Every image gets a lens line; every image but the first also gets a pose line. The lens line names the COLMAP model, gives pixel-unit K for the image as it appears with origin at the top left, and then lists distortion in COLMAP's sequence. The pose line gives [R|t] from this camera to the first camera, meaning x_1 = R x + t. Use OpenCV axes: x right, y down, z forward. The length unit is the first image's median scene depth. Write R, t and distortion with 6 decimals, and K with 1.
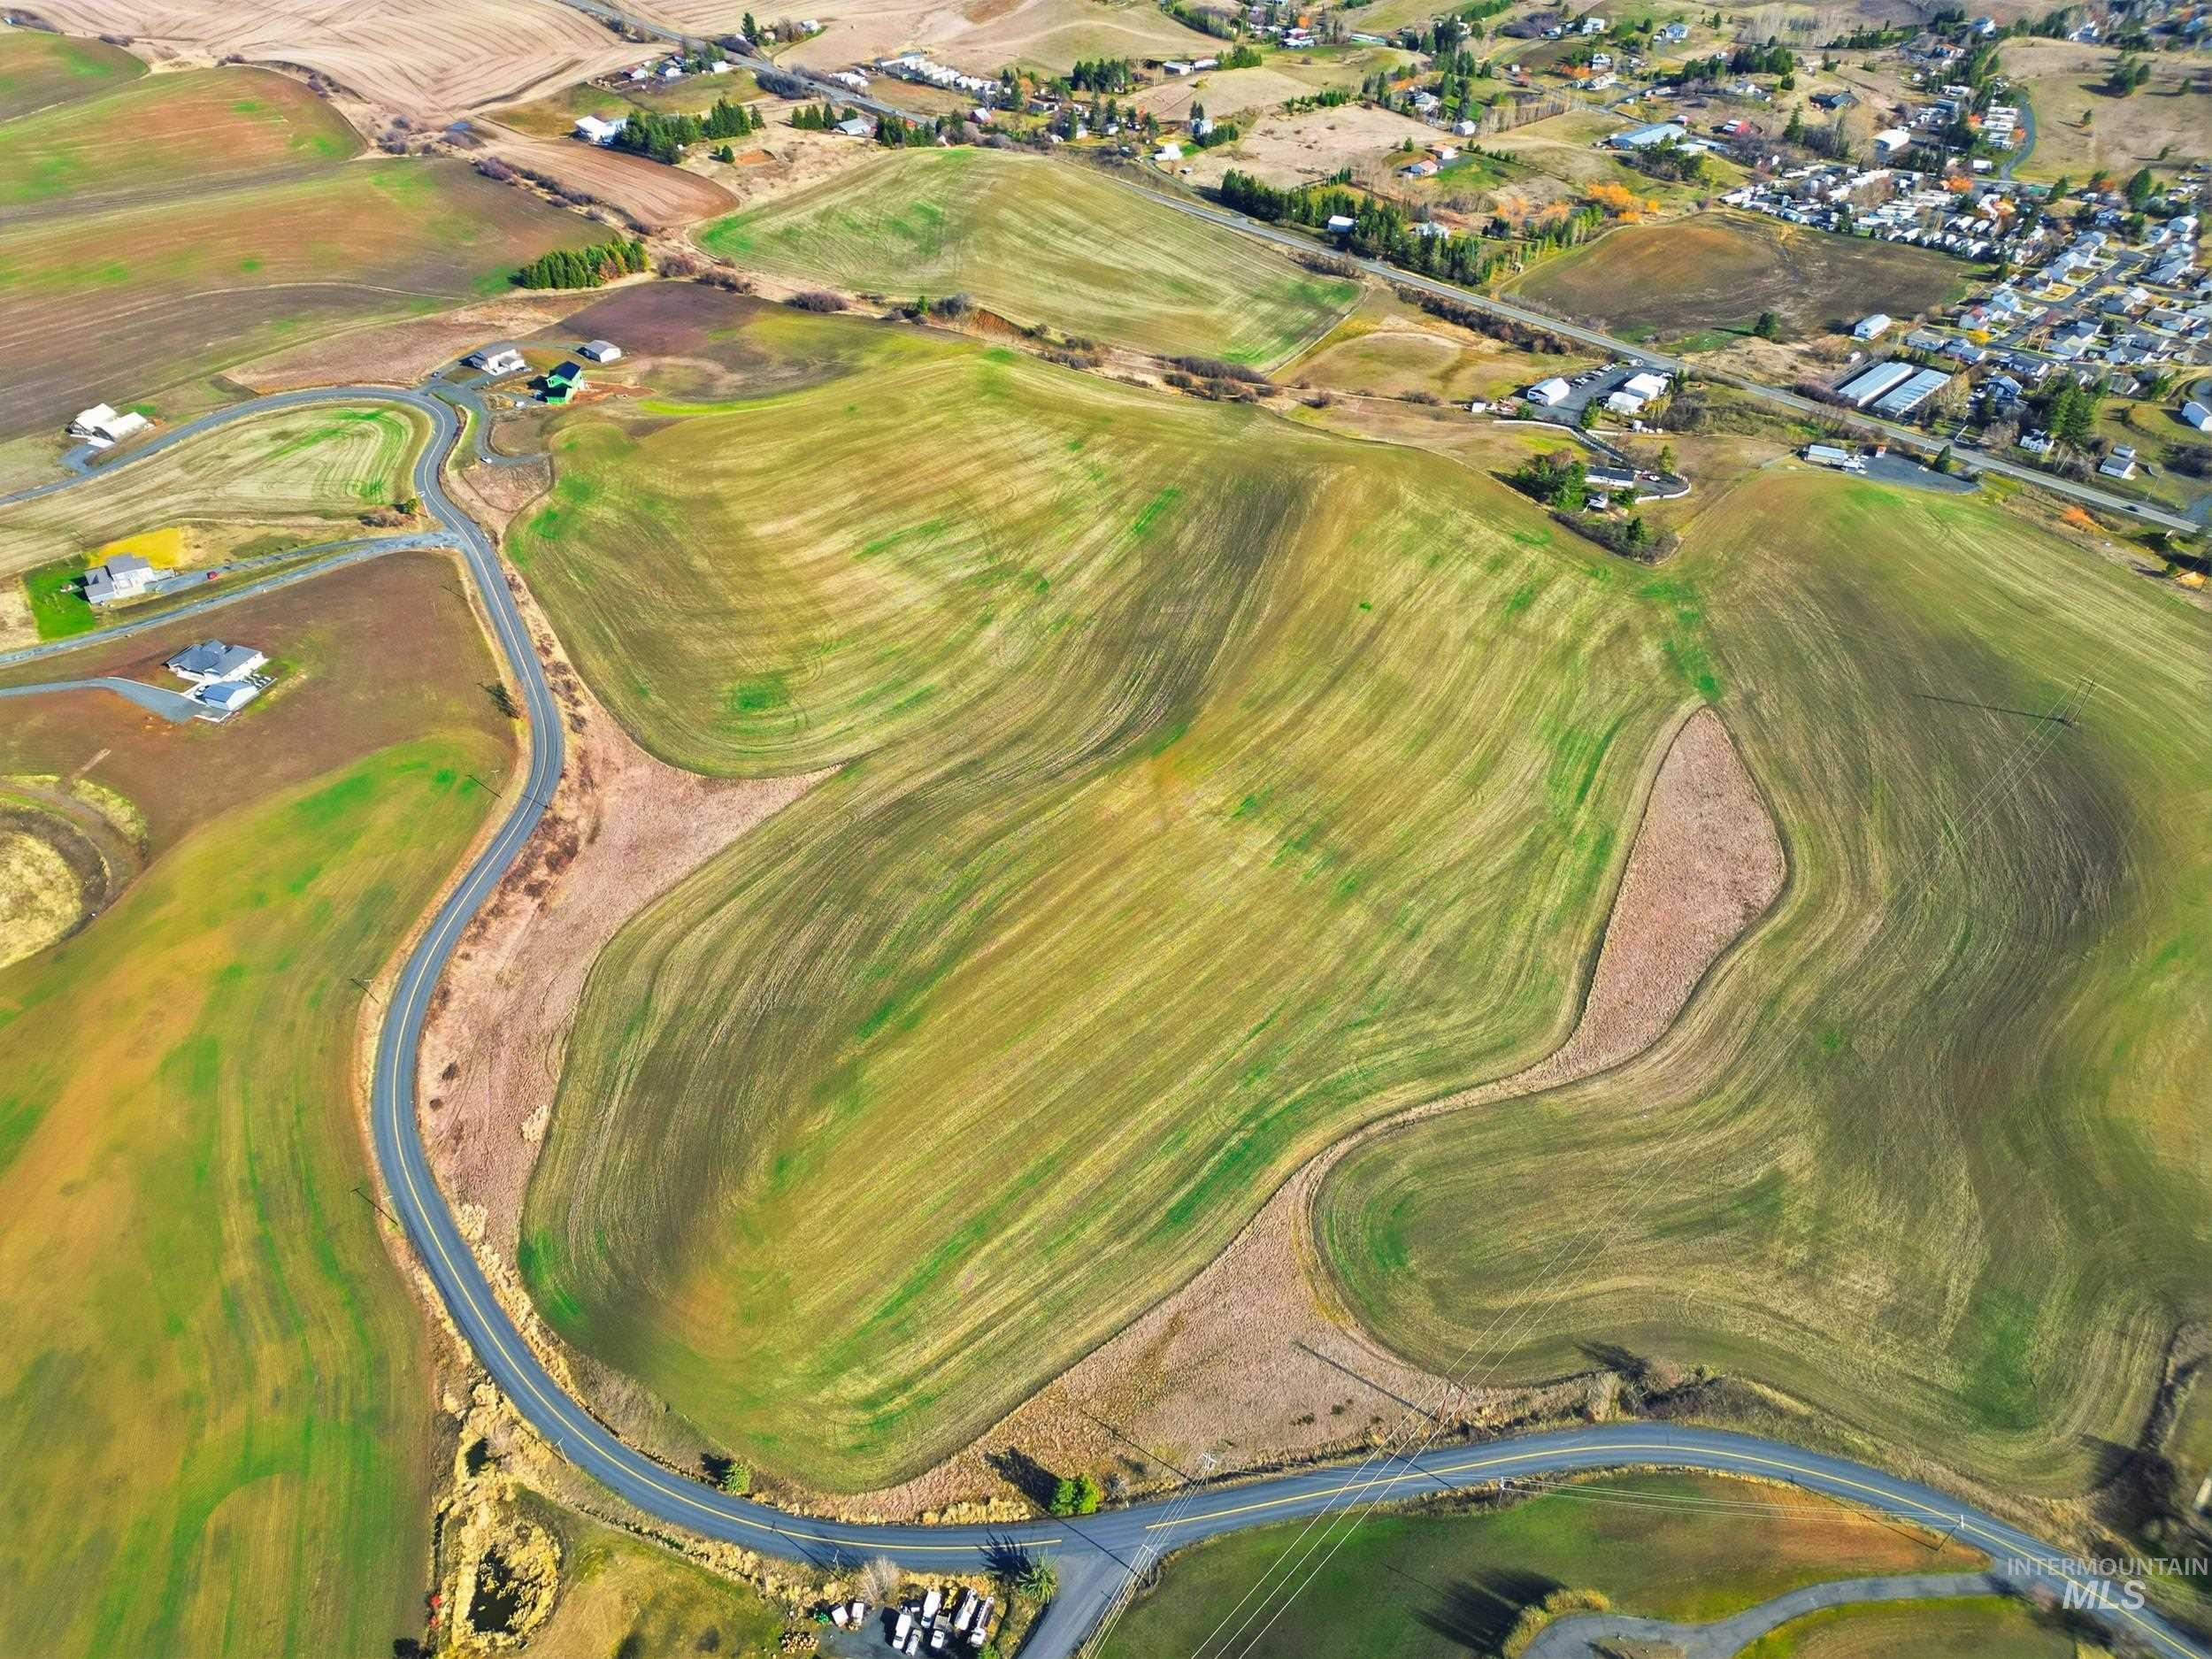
lens RADIAL K [[1533.8, 0, 1106.0], [0, 1533.8, 829.5], [0, 0, 1]] dist [0.079909, -0.078281]
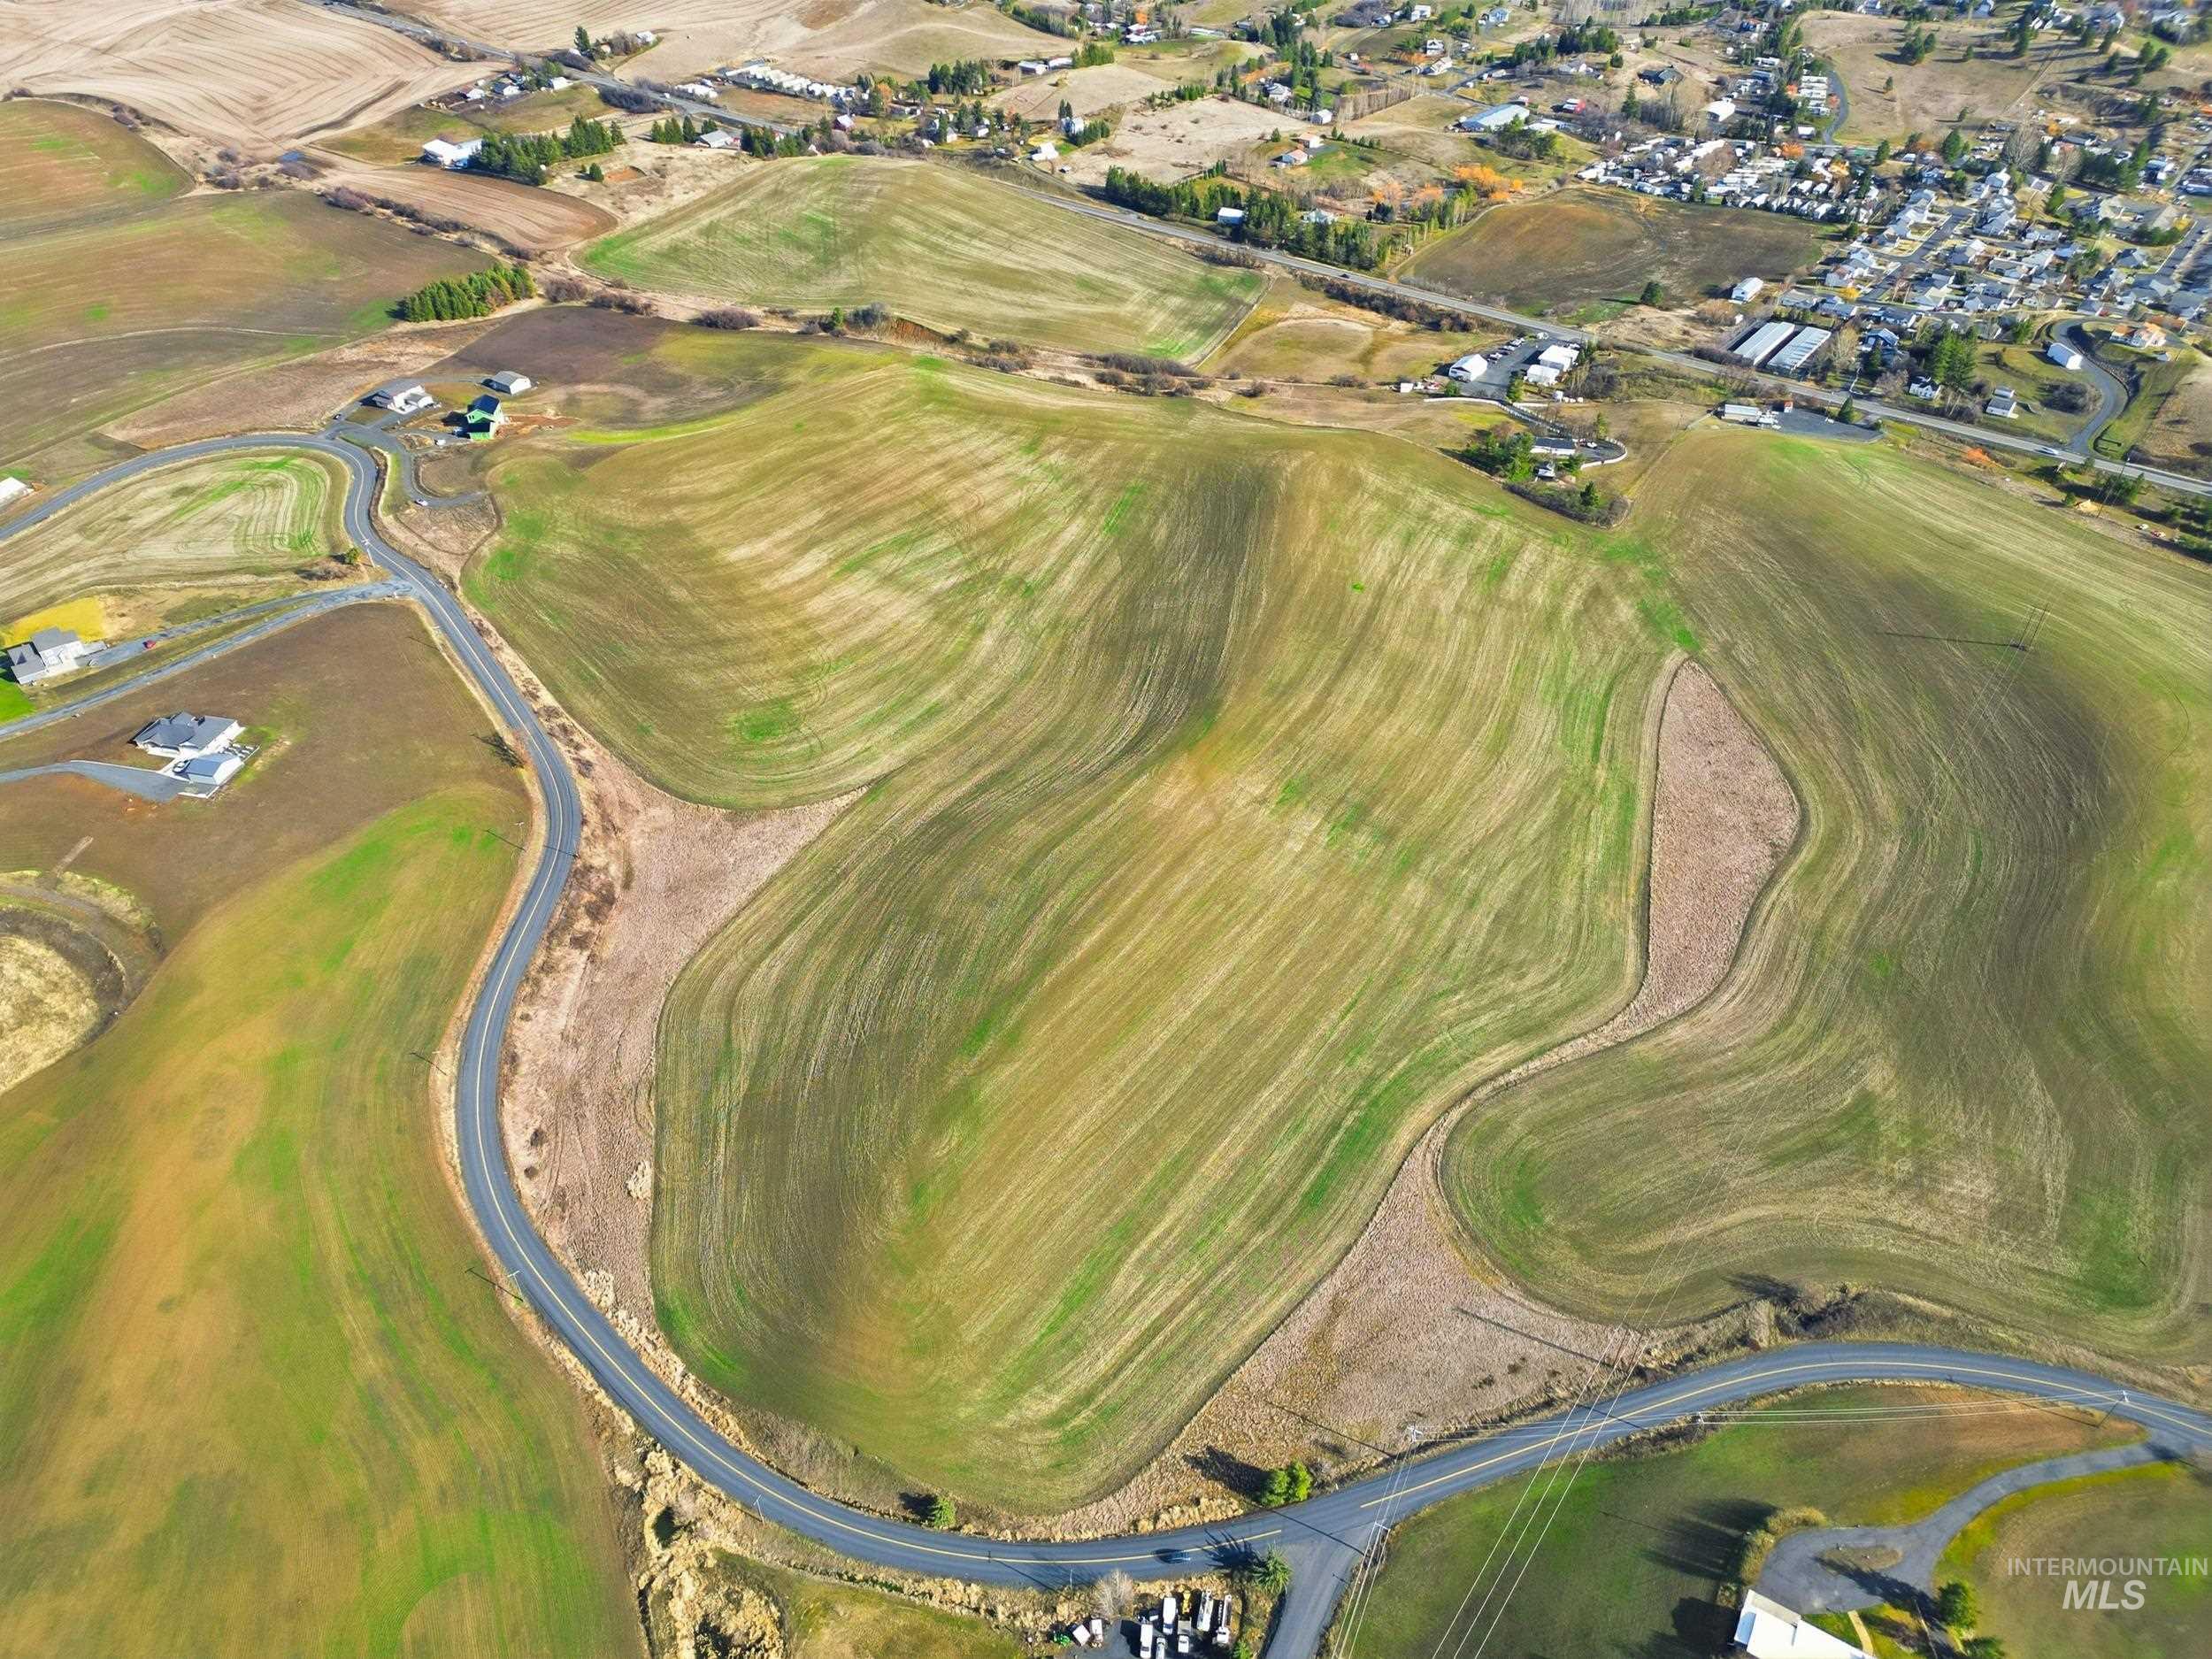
lens RADIAL K [[1533.8, 0, 1106.0], [0, 1533.8, 829.5], [0, 0, 1]] dist [0.079909, -0.078281]
pose [[0.990378, -0.089226, 0.105785, -0.117963], [0.089180, 0.996002, 0.005174, -0.005583], [-0.105823, 0.004310, 0.994376, 0.005351]]
